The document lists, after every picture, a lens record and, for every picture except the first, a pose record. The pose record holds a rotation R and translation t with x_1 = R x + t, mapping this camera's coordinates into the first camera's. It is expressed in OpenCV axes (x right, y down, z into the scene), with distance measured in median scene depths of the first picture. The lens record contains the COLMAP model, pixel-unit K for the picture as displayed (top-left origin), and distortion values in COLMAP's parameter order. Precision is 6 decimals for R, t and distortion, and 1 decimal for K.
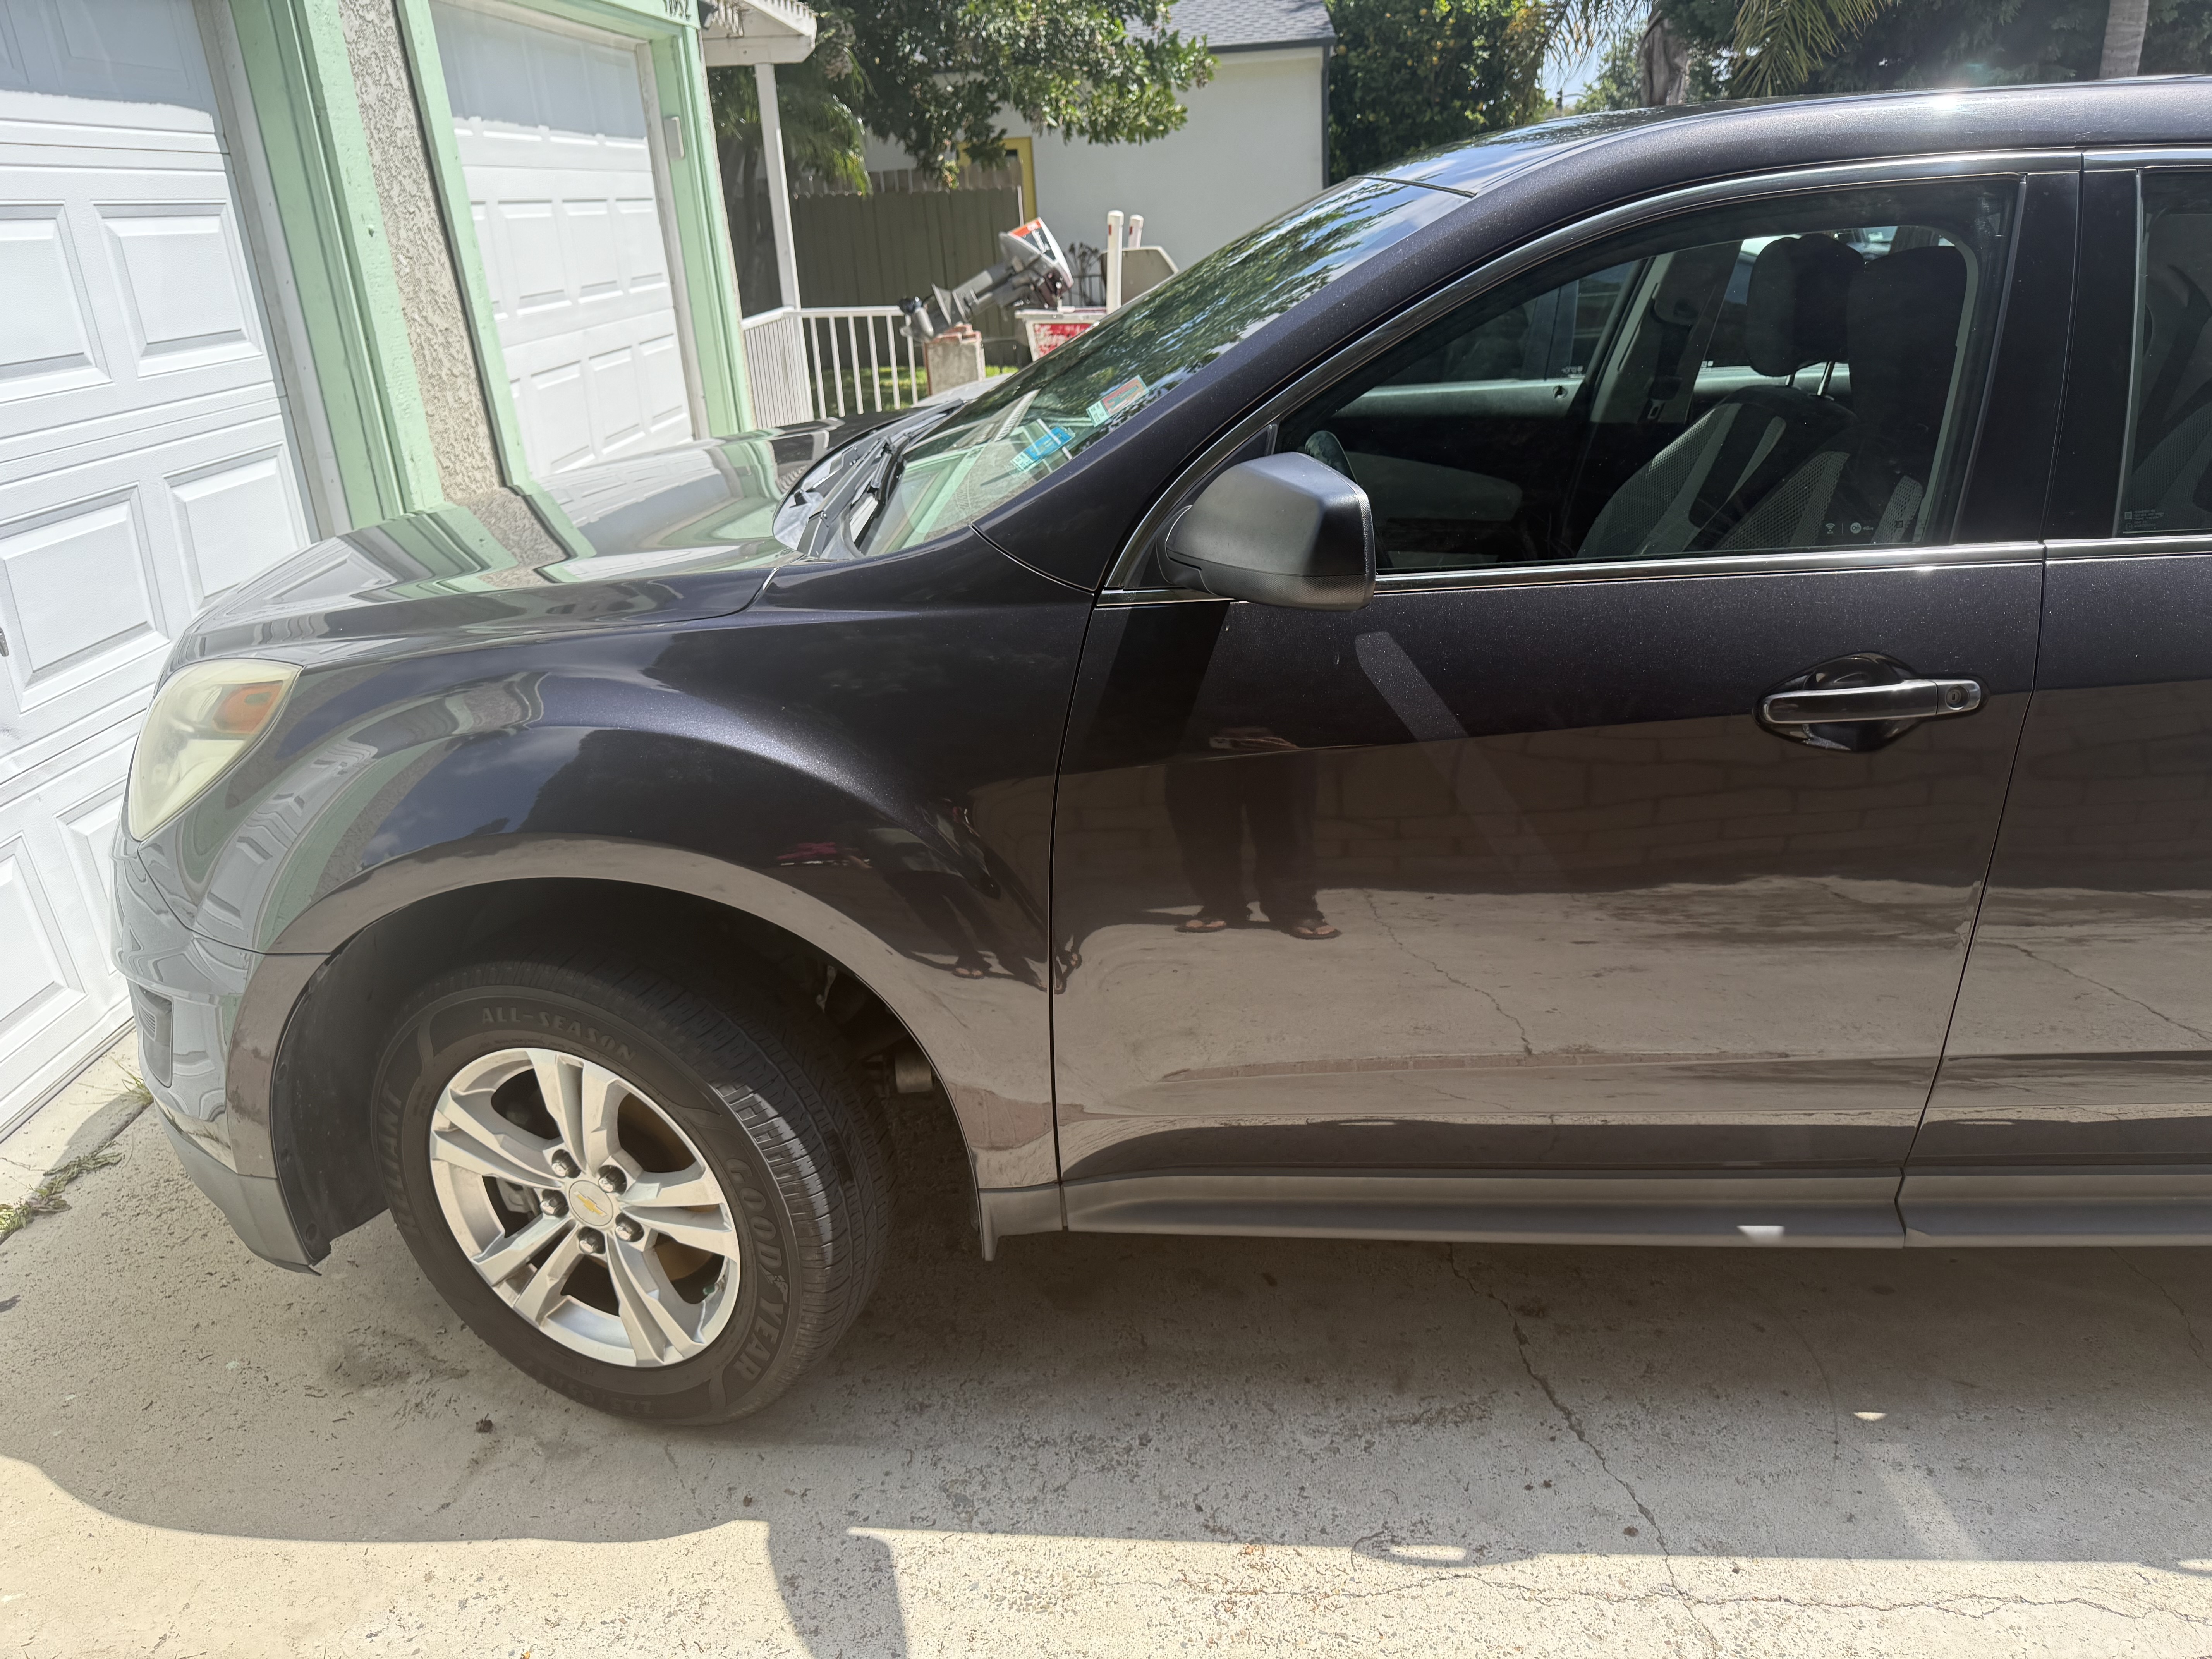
lens RADIAL K [[1535.8, 0, 1117.1], [0, 1535.8, 824.5], [0, 0, 1]] dist [-0.003721, -0.005266]
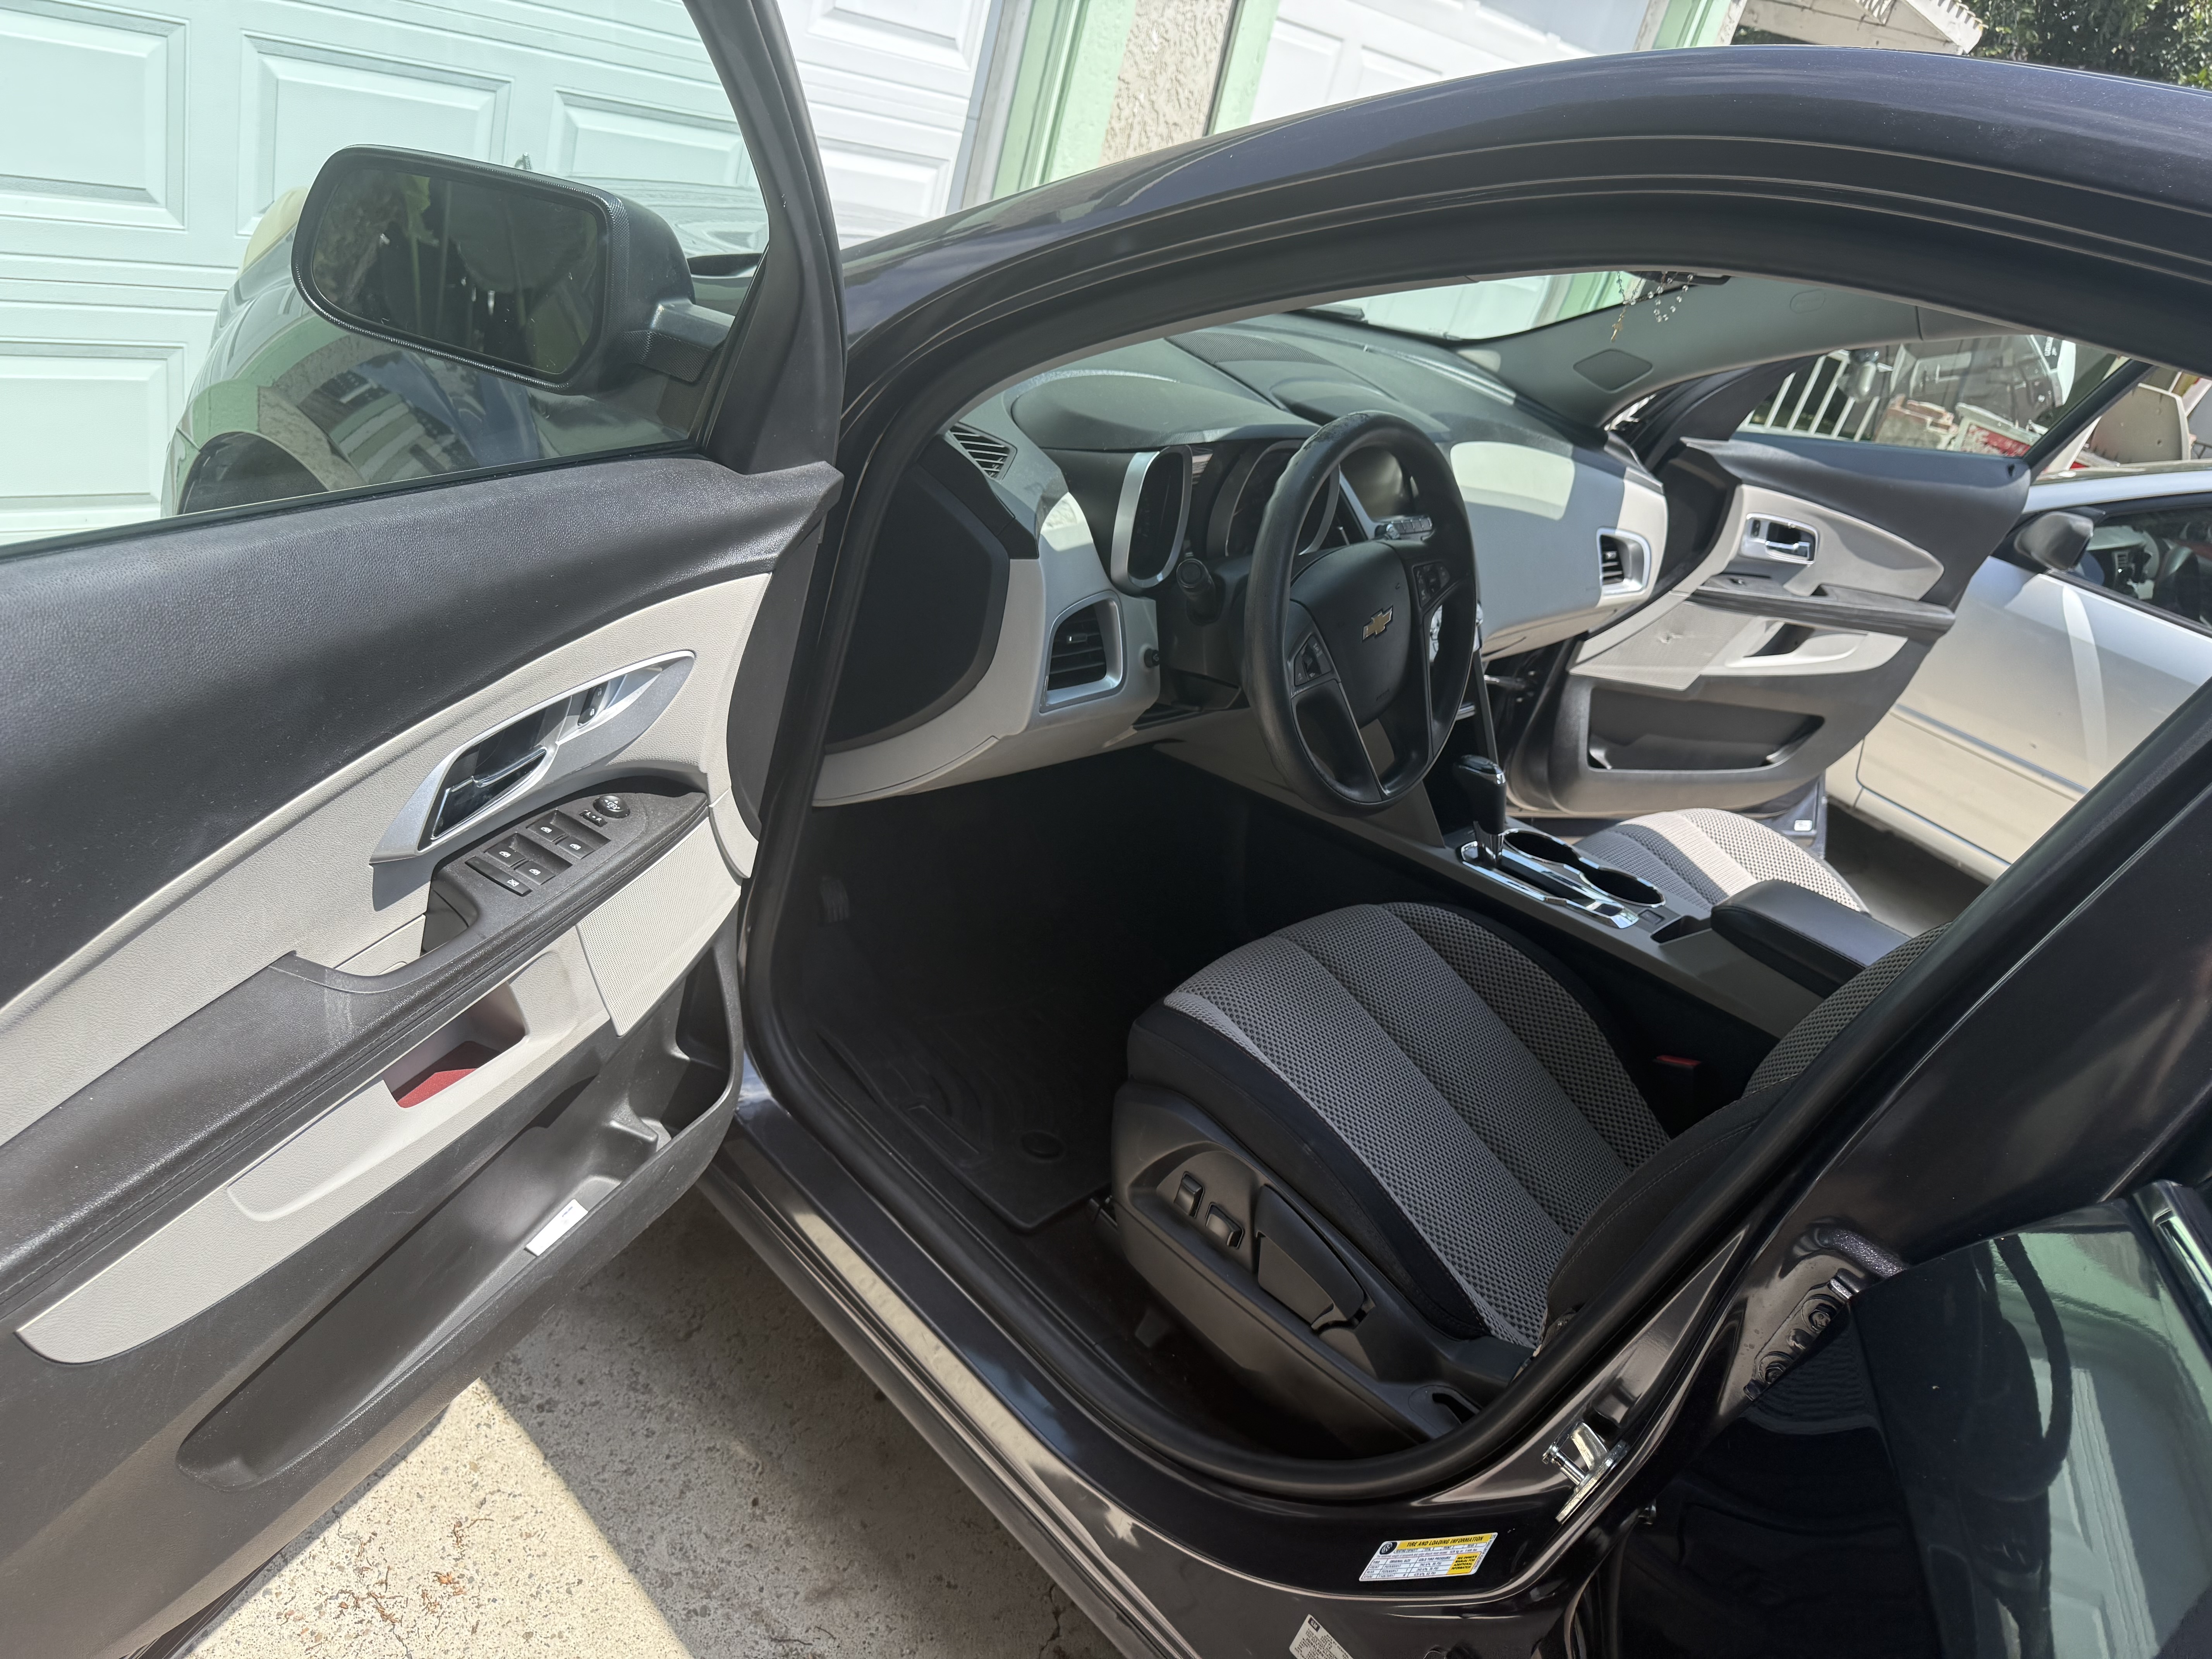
lens RADIAL K [[1535.8, 0, 1117.1], [0, 1535.8, 824.5], [0, 0, 1]] dist [-0.003721, -0.005266]
pose [[0.714425, 0.515587, -0.473041, 0.230509], [-0.508953, 0.846844, 0.154348, -0.075300], [0.480171, 0.130486, 0.867415, 0.187158]]
